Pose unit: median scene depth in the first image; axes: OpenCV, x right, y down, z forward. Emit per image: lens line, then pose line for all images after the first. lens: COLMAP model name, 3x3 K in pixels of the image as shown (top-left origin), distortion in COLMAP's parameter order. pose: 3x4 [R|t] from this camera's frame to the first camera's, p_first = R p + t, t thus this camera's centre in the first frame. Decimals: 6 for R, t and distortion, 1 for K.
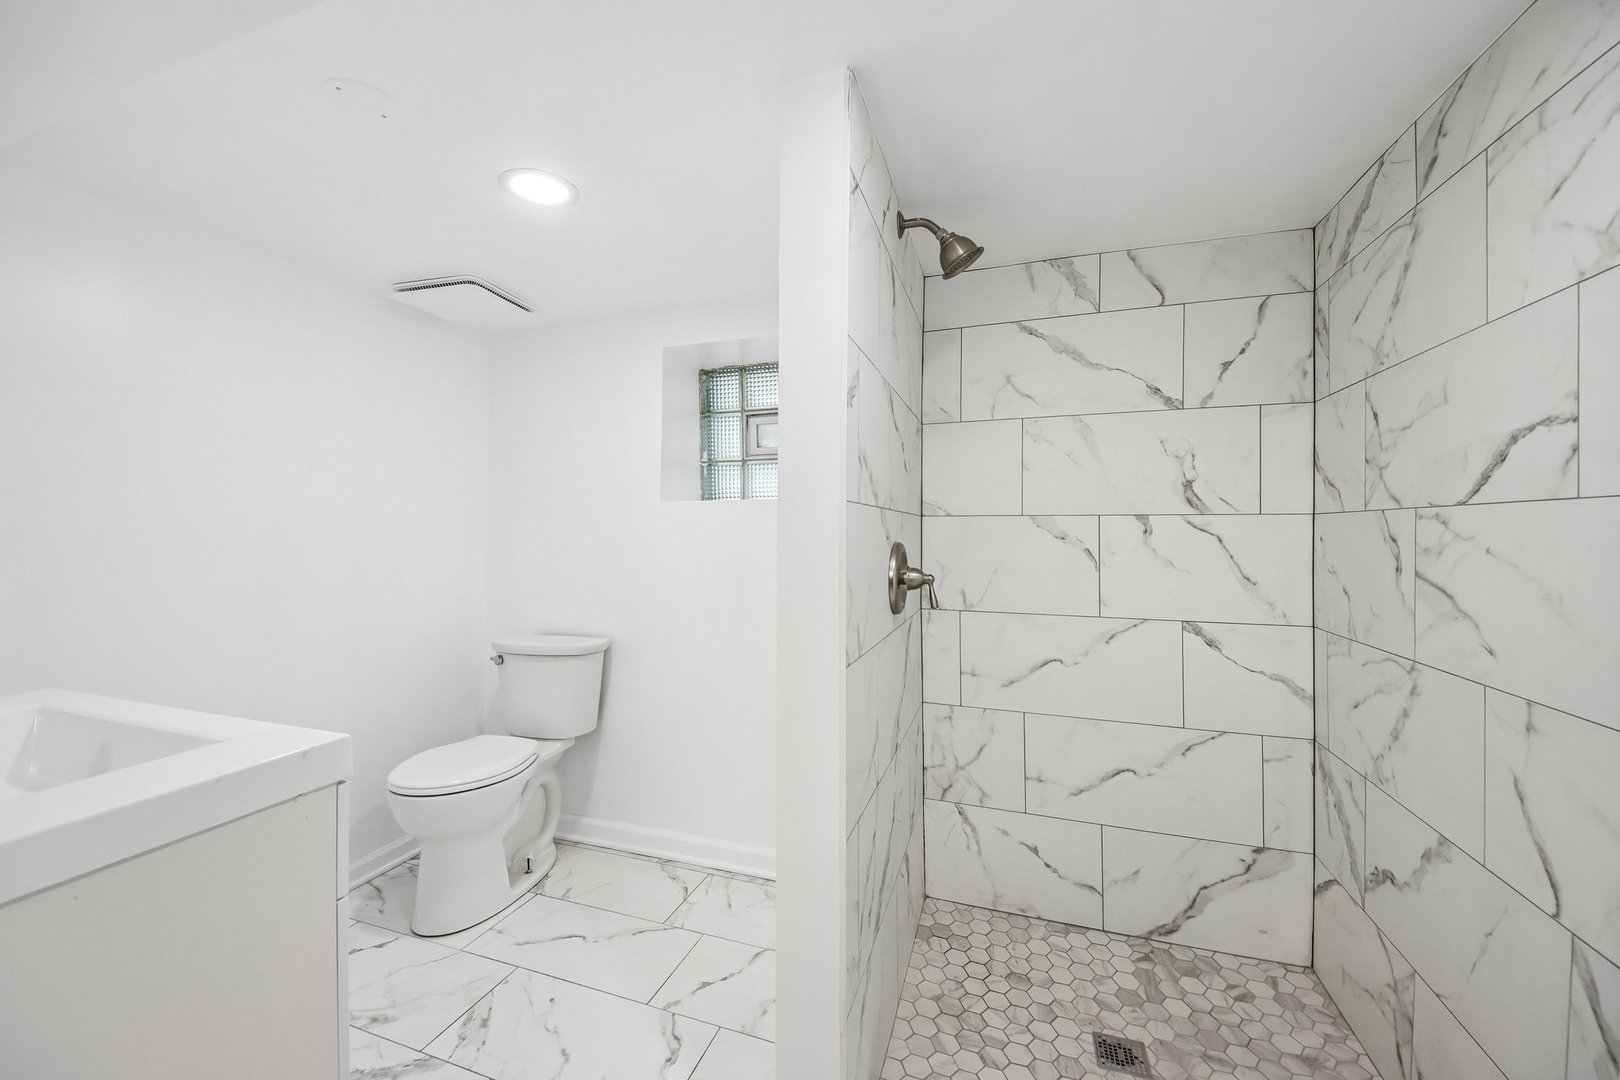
lens RADIAL K [[610.2, 0, 804.9], [0, 610.2, 532.7], [0, 0, 1]] dist [0.037563, -0.025396]
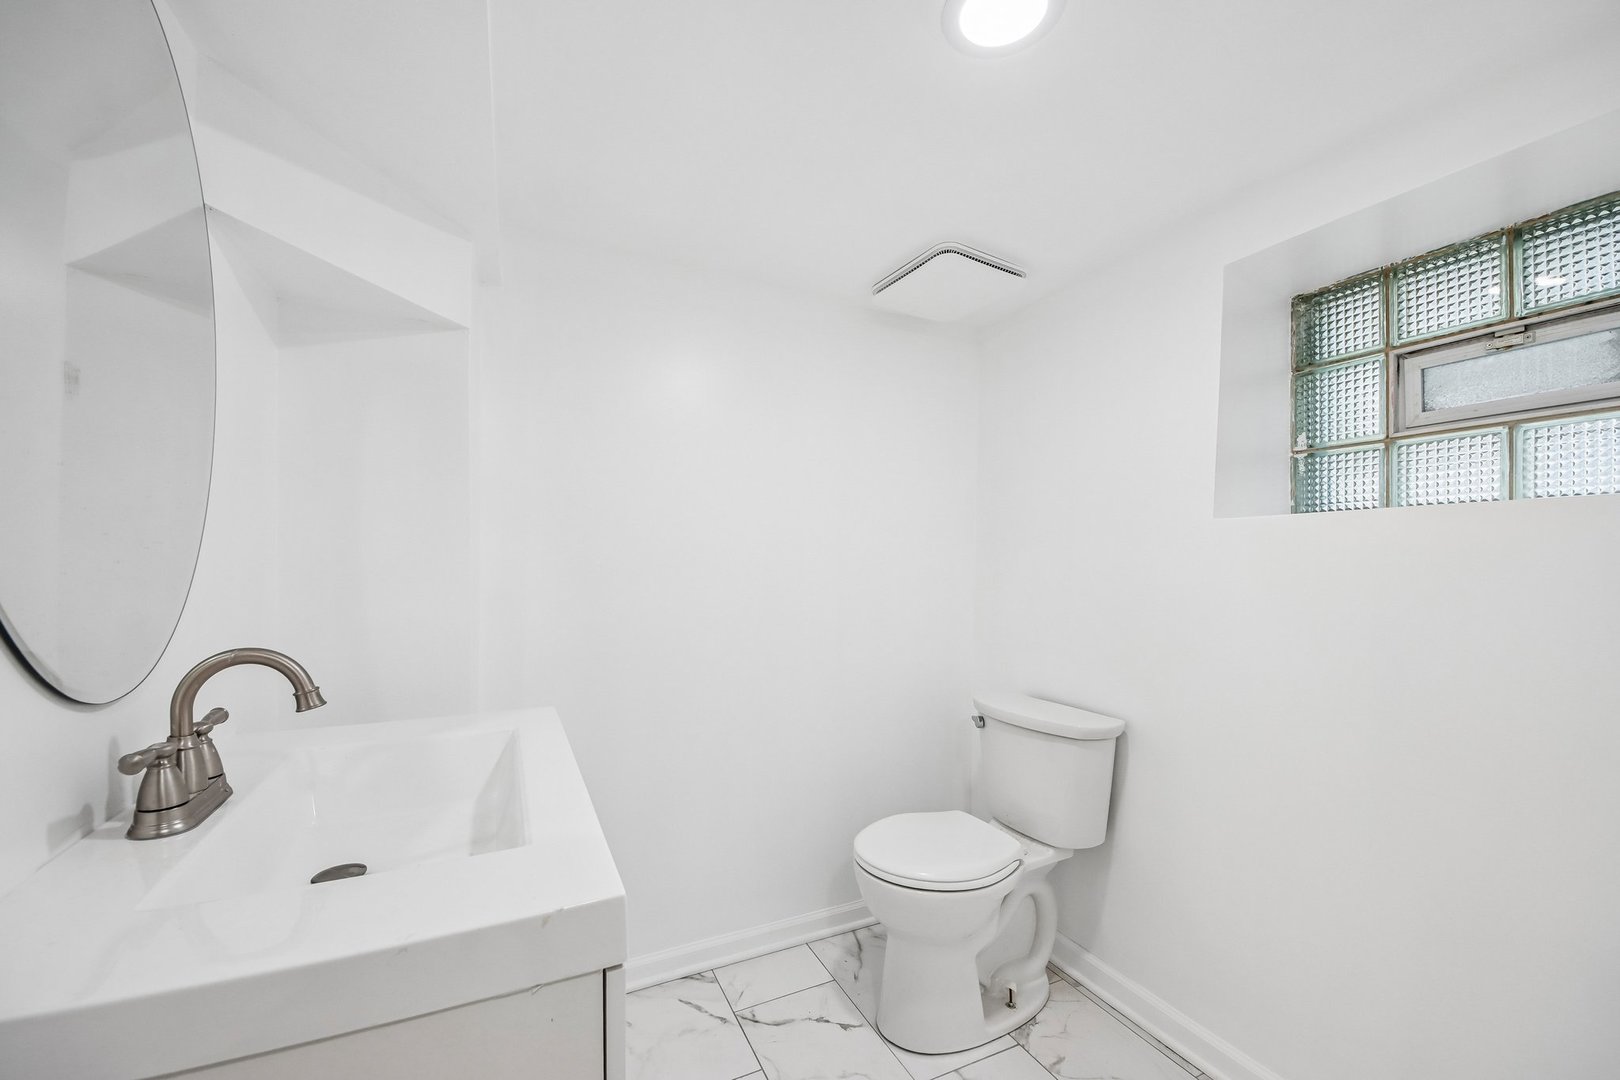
lens RADIAL K [[628.0, 0, 805.0], [0, 628.0, 569.1], [0, 0, 1]] dist [0.031687, -0.028107]
pose [[0.697987, 0.013216, -0.715989, -0.061445], [-0.013601, 0.999894, 0.005198, 0.002905], [0.715982, 0.006110, 0.698092, 0.239165]]
